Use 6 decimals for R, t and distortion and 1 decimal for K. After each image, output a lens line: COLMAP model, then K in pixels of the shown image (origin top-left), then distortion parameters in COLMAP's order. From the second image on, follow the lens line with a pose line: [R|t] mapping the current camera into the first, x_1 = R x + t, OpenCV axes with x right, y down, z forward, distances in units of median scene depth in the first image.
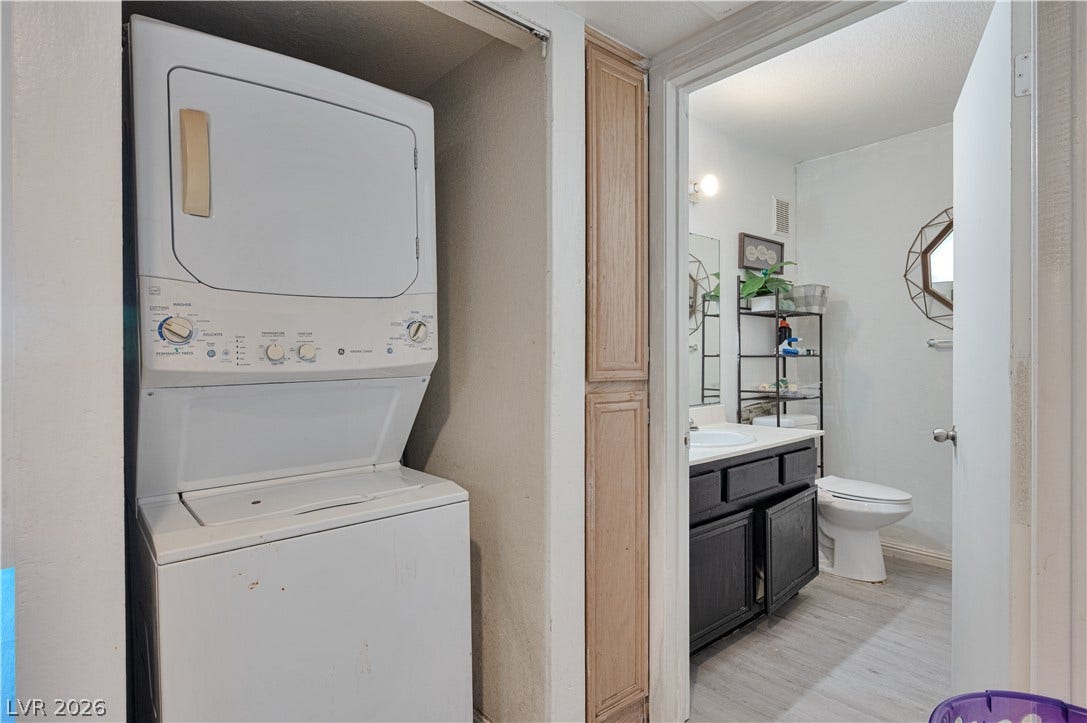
lens RADIAL K [[568.5, 0, 543.5], [0, 568.5, 361.5], [0, 0, 1]] dist [-0.004890, -0.000831]
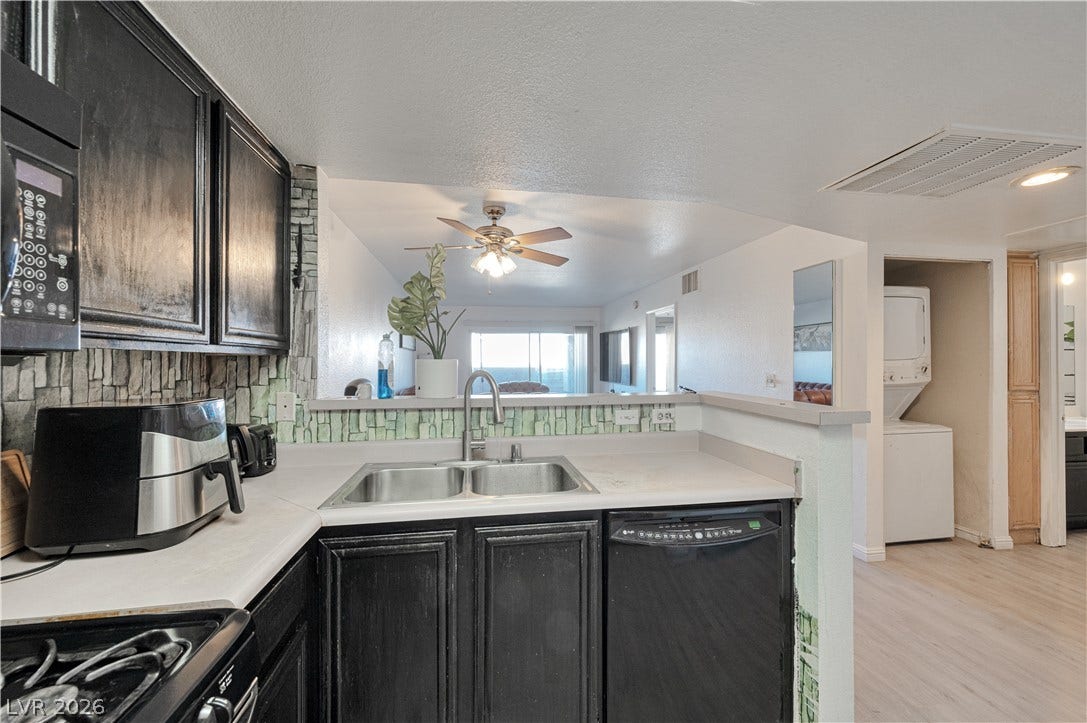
lens RADIAL K [[428.8, 0, 543.3], [0, 428.8, 359.2], [0, 0, 1]] dist [0.000664, 0.000160]
pose [[0.847057, -0.000803, -0.531502, -0.325663], [-0.006187, 0.999916, -0.011372, -0.034232], [0.531466, 0.012921, 0.846981, -0.848791]]
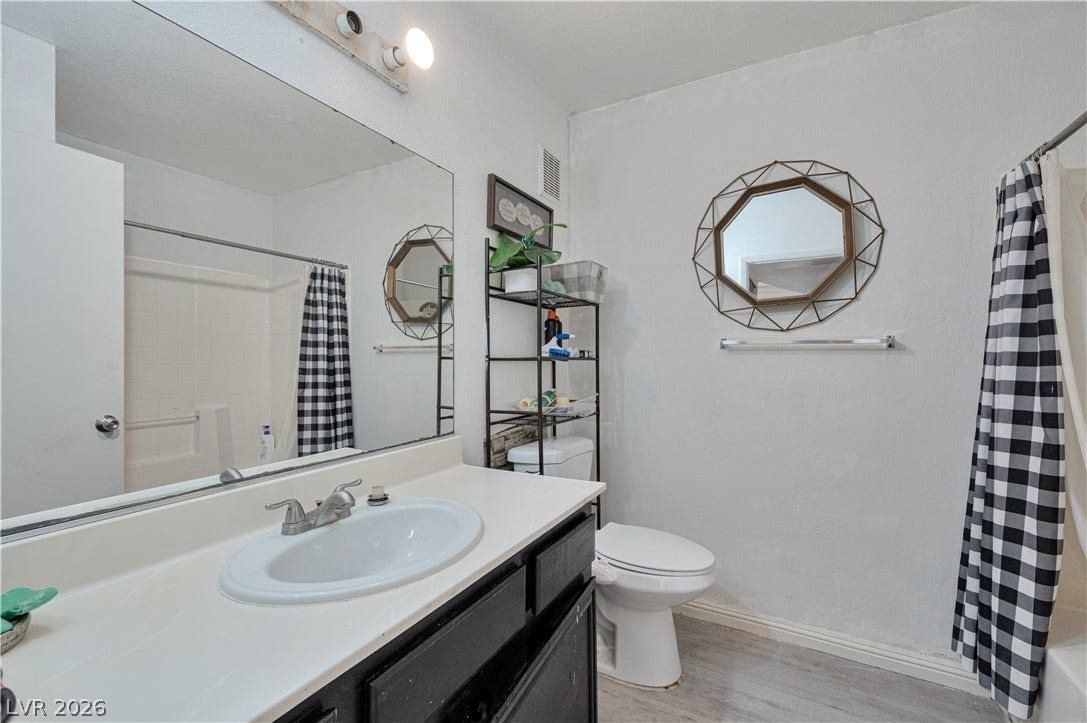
lens RADIAL K [[471.0, 0, 545.1], [0, 471.0, 355.5], [0, 0, 1]] dist [-0.001103, -0.000090]
pose [[0.938256, 0.007273, 0.345865, 0.215877], [-0.002626, 0.999900, -0.013902, -0.005978], [-0.345932, 0.012135, 0.938181, 0.456054]]
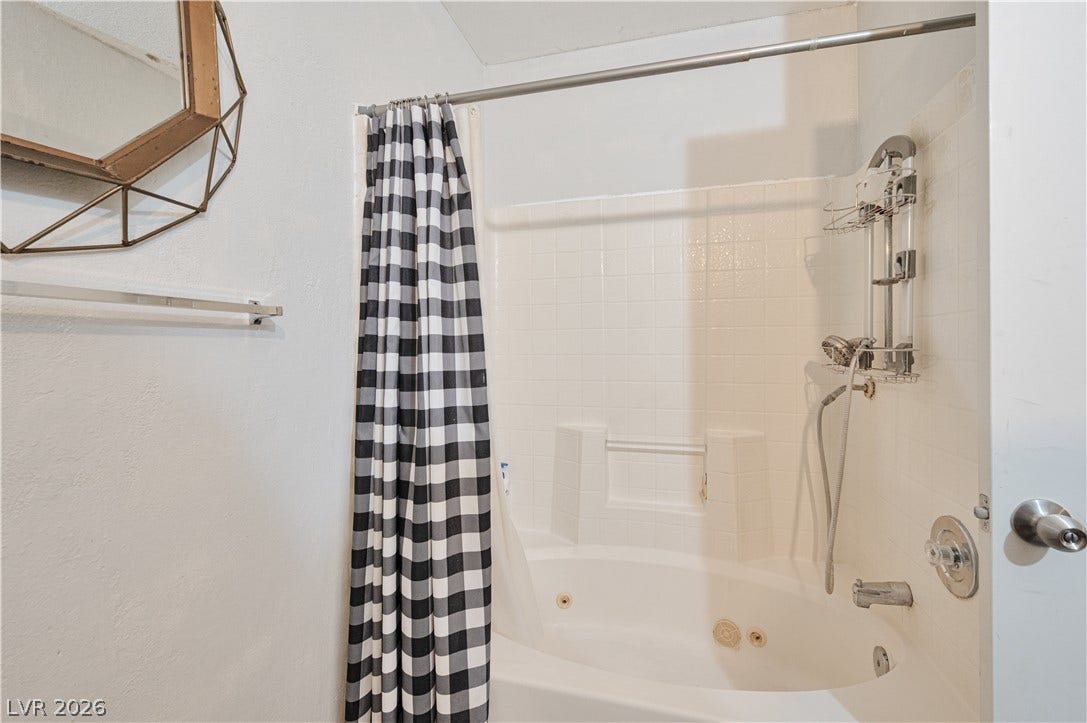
lens RADIAL K [[471.0, 0, 545.1], [0, 471.0, 355.5], [0, 0, 1]] dist [-0.001103, -0.000090]
pose [[-0.548634, -0.004131, 0.836053, 0.442128], [0.010118, 0.999882, 0.011580, -0.005692], [-0.836002, 0.014813, -0.548527, 0.843478]]
